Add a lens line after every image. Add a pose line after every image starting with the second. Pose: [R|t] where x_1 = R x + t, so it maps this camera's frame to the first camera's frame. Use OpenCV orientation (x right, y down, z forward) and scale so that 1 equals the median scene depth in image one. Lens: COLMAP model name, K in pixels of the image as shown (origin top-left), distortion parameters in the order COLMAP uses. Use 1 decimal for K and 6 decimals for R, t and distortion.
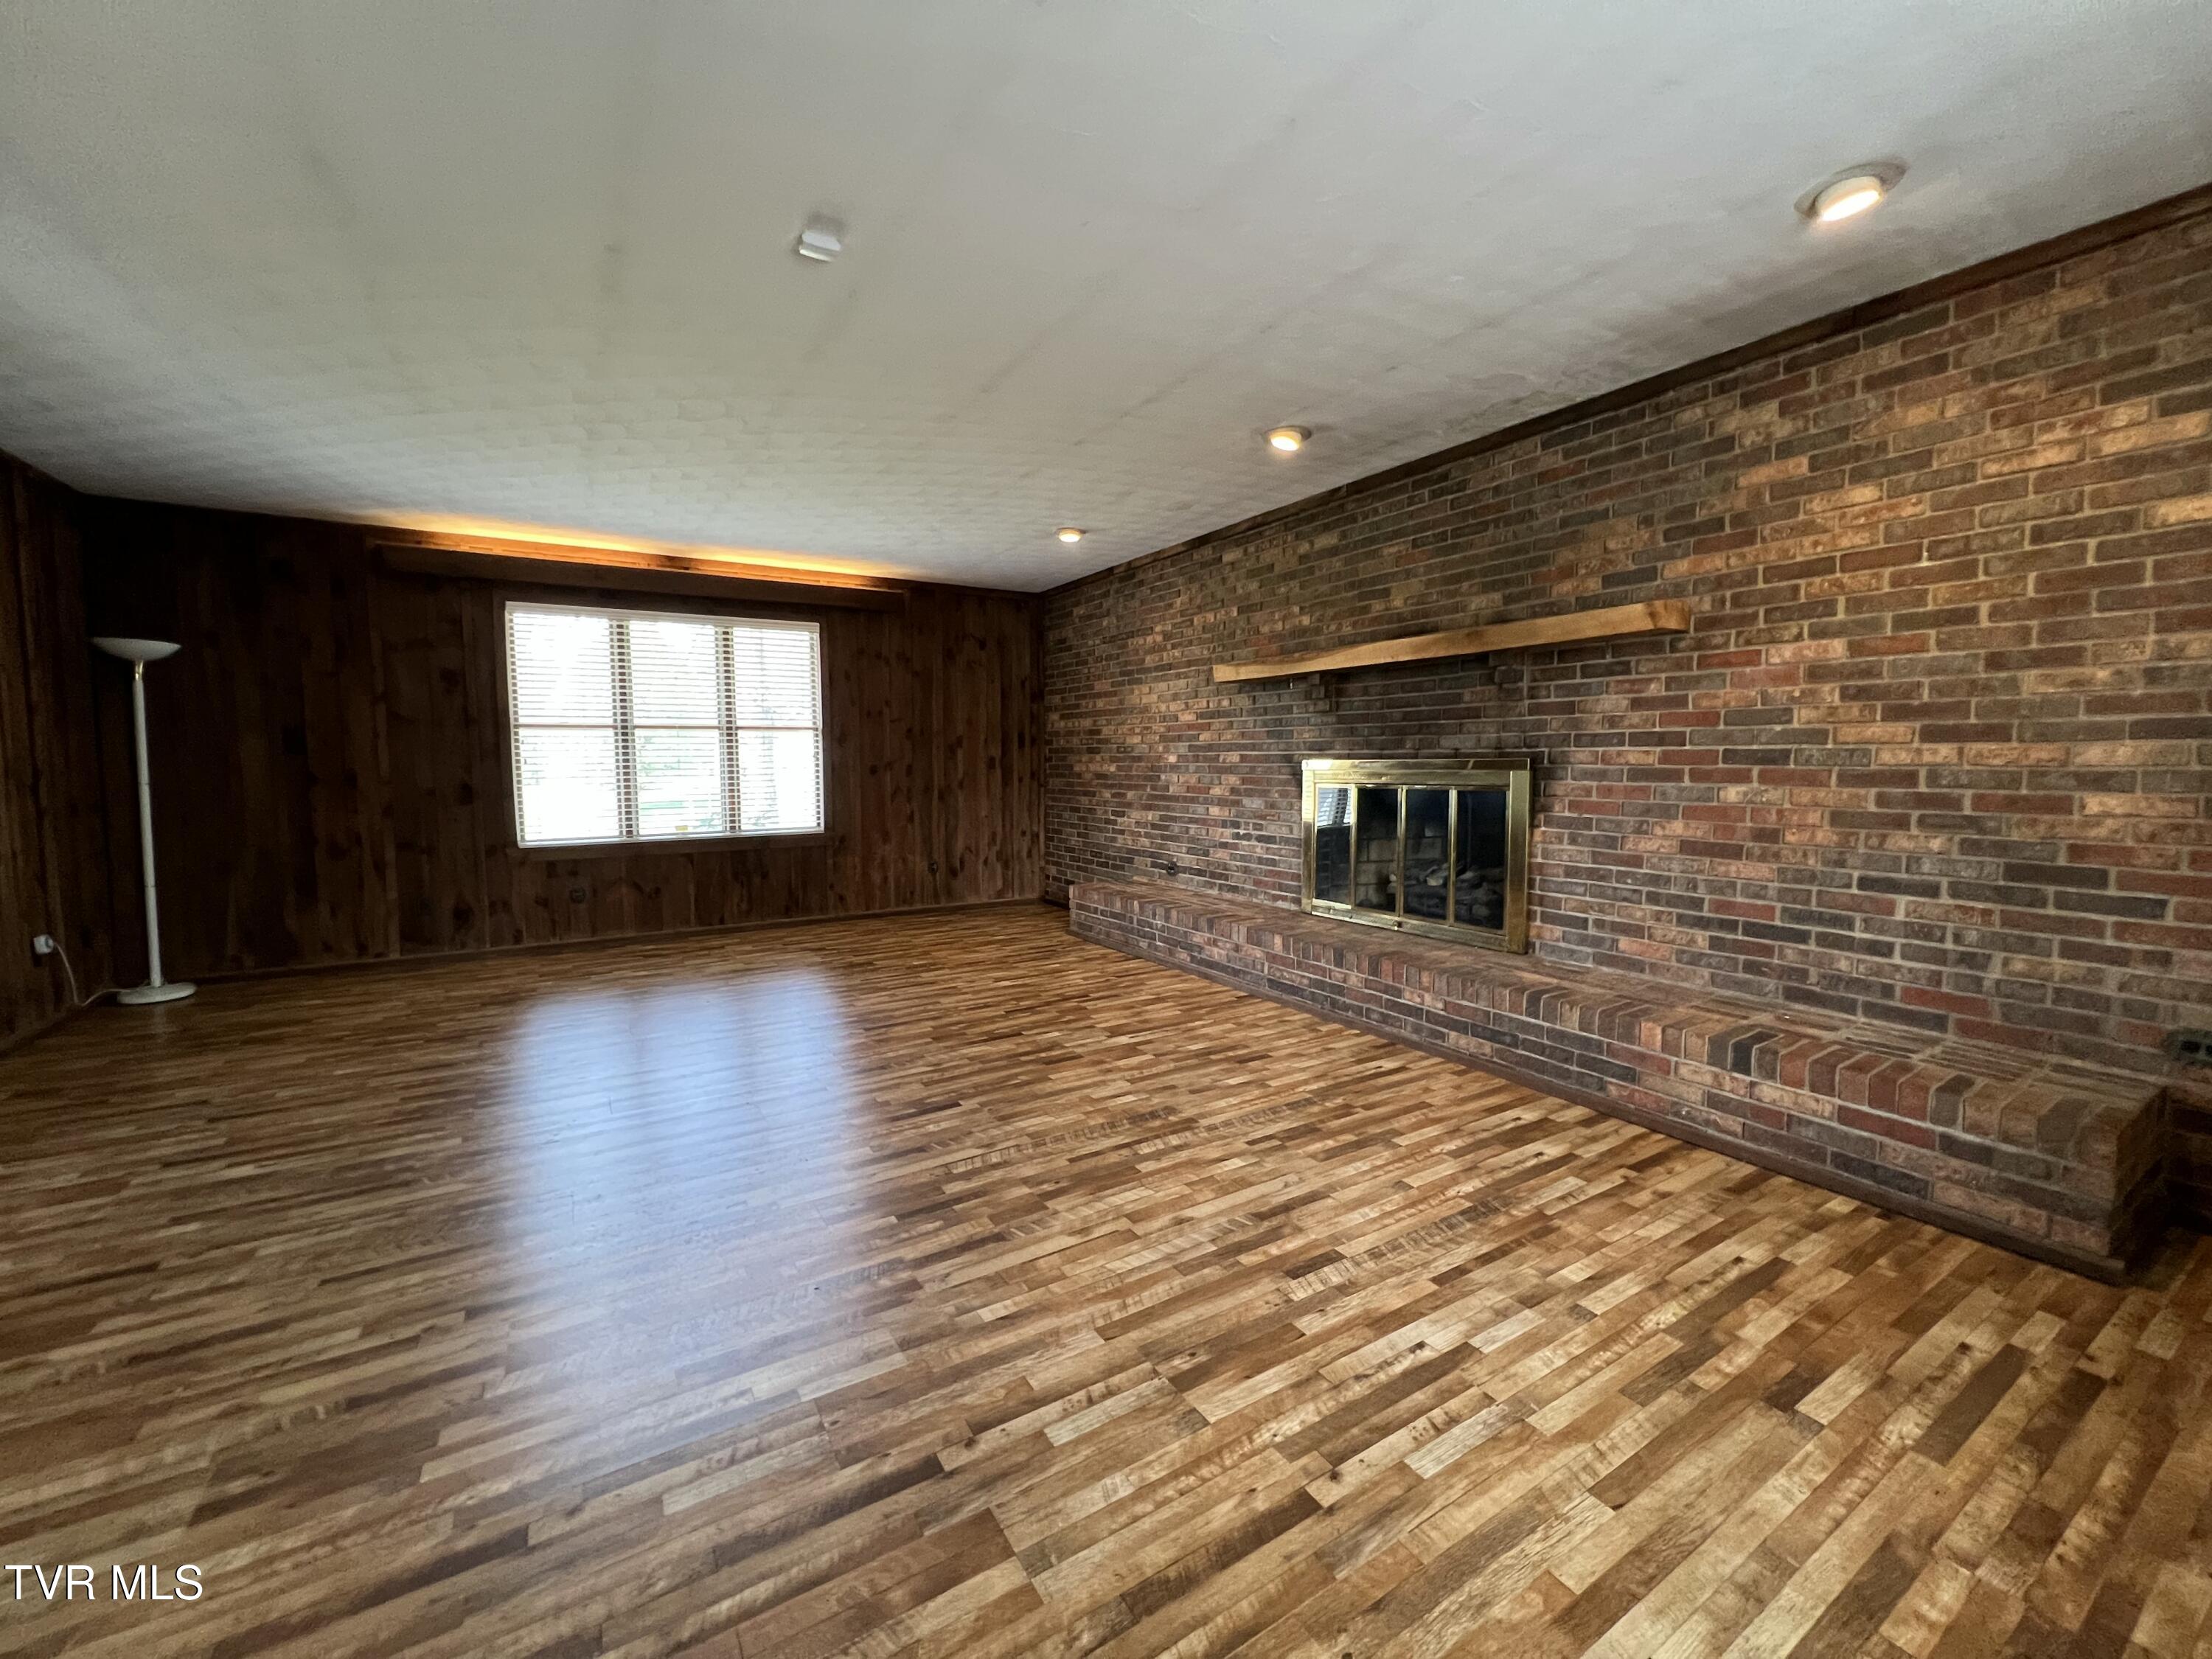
lens RADIAL K [[885.7, 0, 1105.3], [0, 885.7, 822.4], [0, 0, 1]] dist [-0.002813, 0.000952]
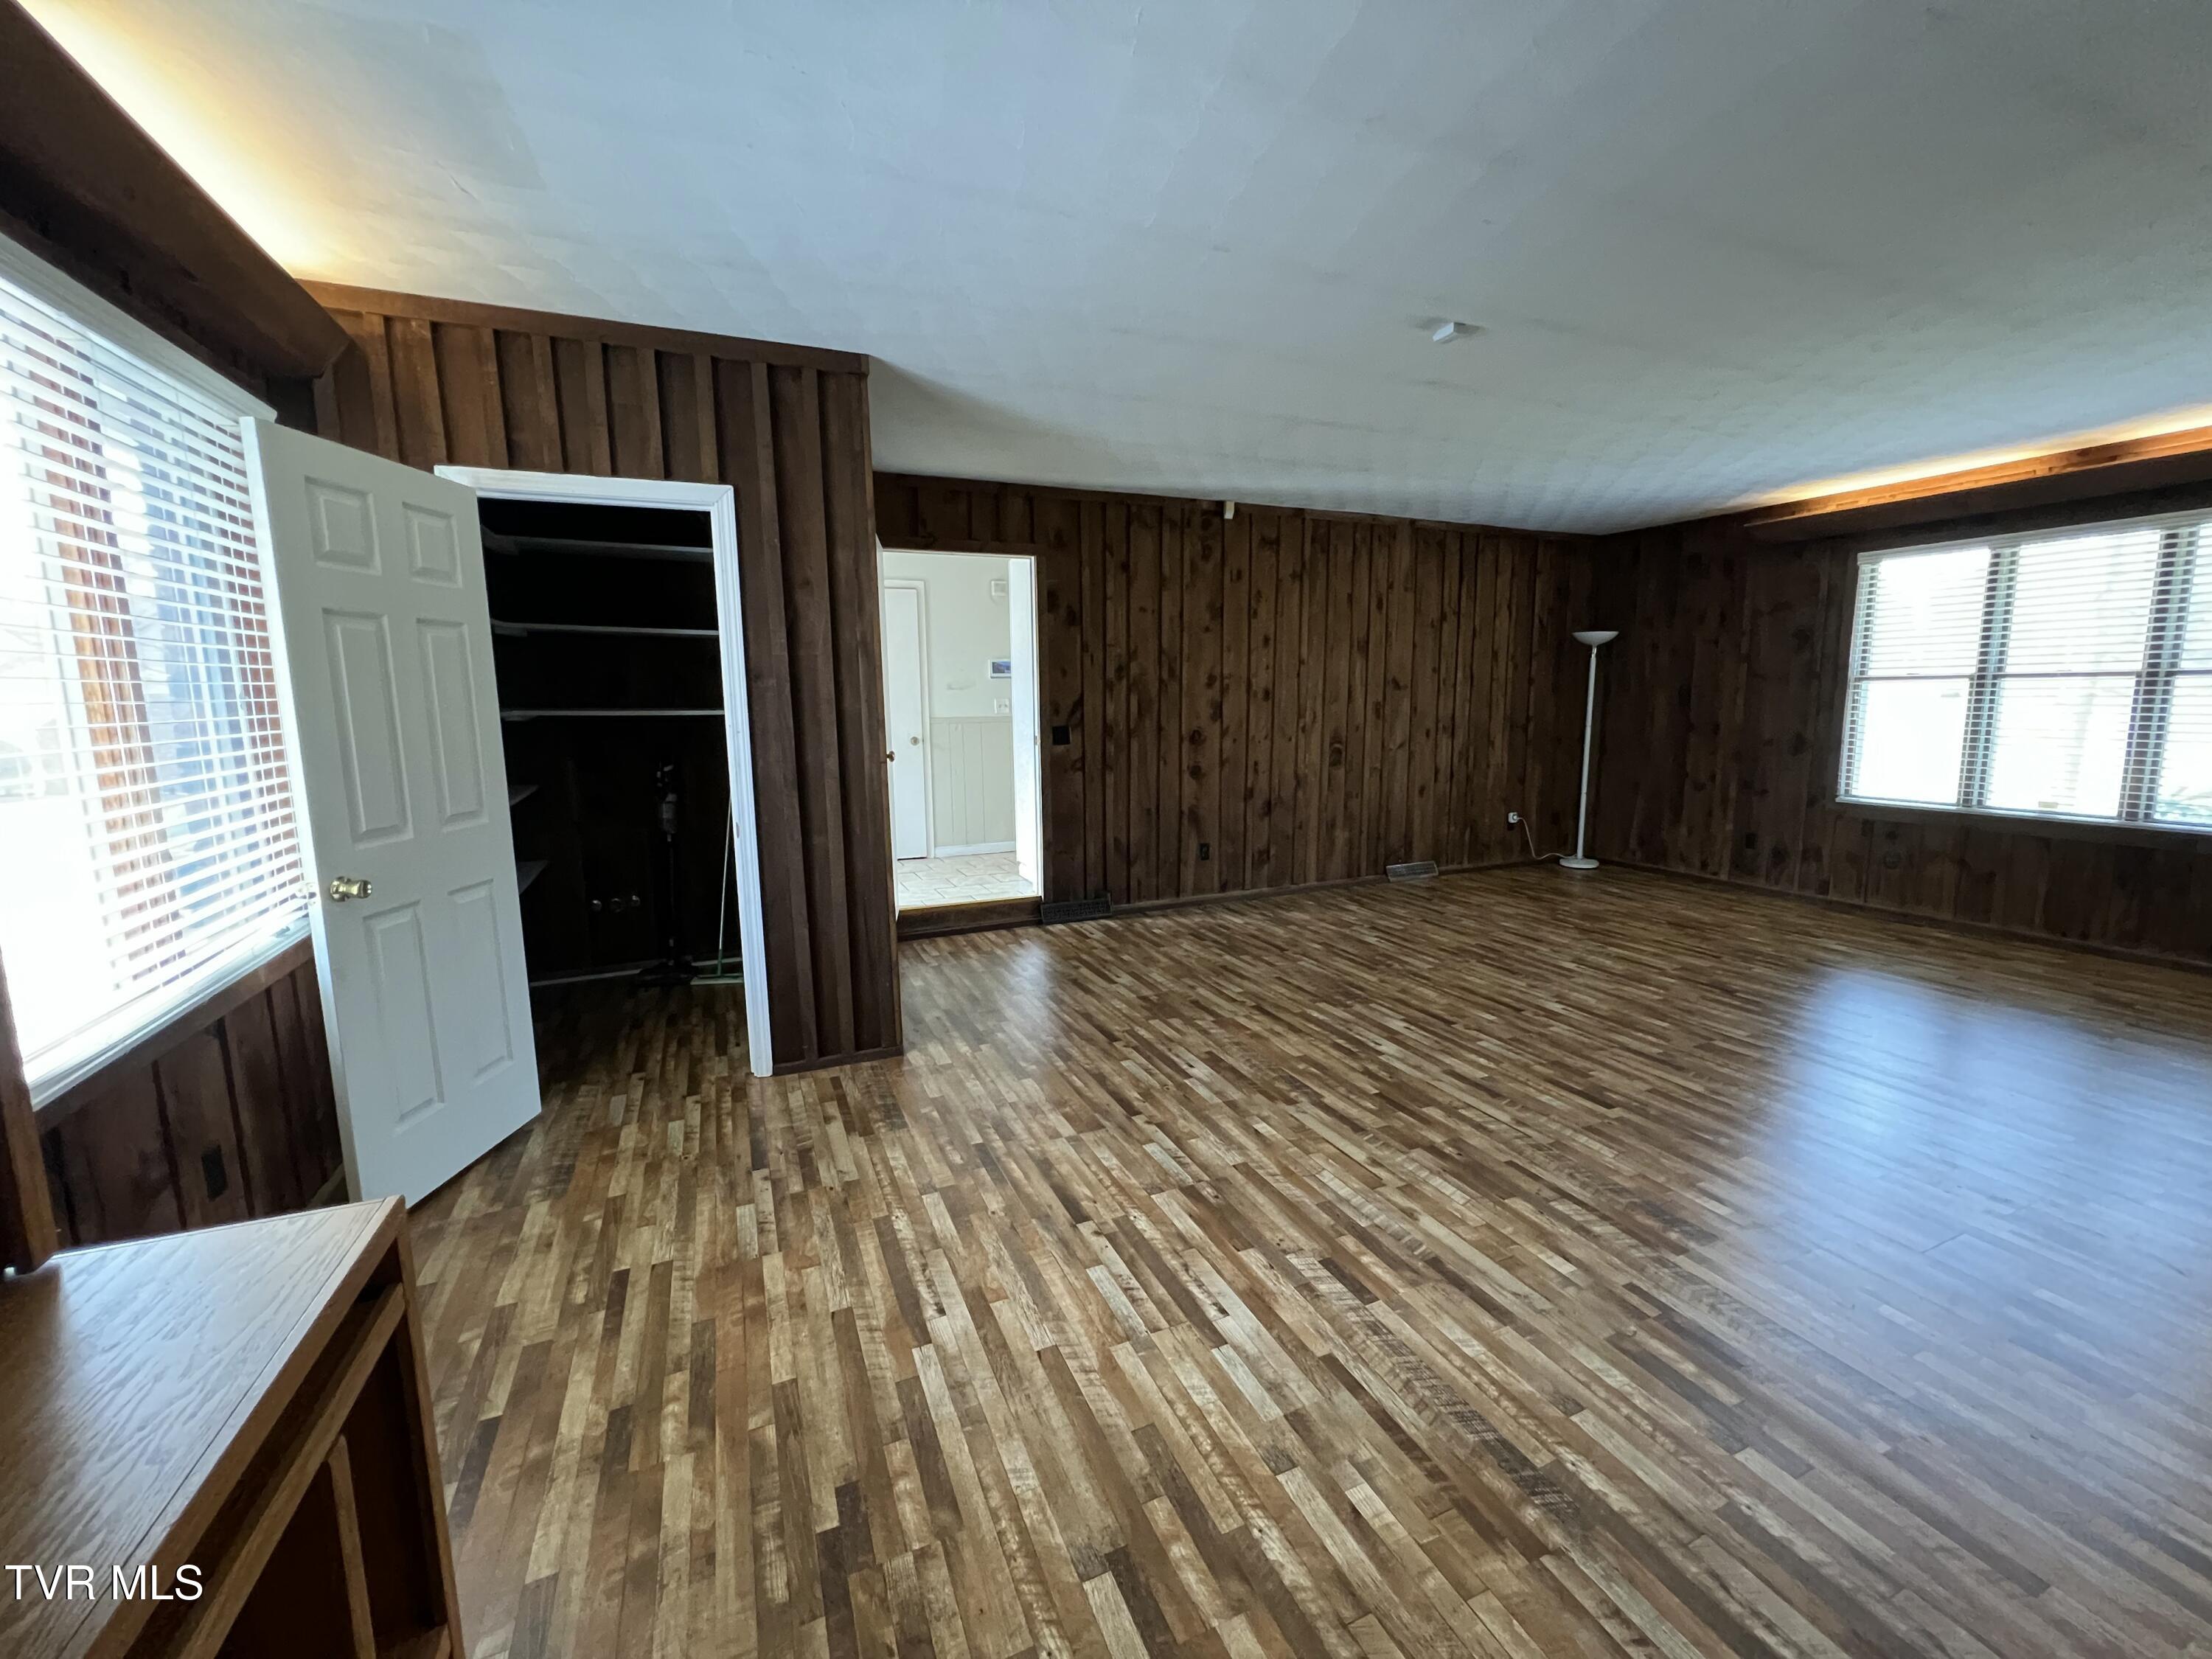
lens RADIAL K [[895.3, 0, 1107.5], [0, 895.3, 824.8], [0, 0, 1]] dist [-0.004415, 0.000947]
pose [[-0.142971, 0.150254, -0.978255, 1.140560], [-0.055915, 0.985604, 0.159555, -0.152209], [0.988146, 0.077511, -0.132512, 0.787126]]
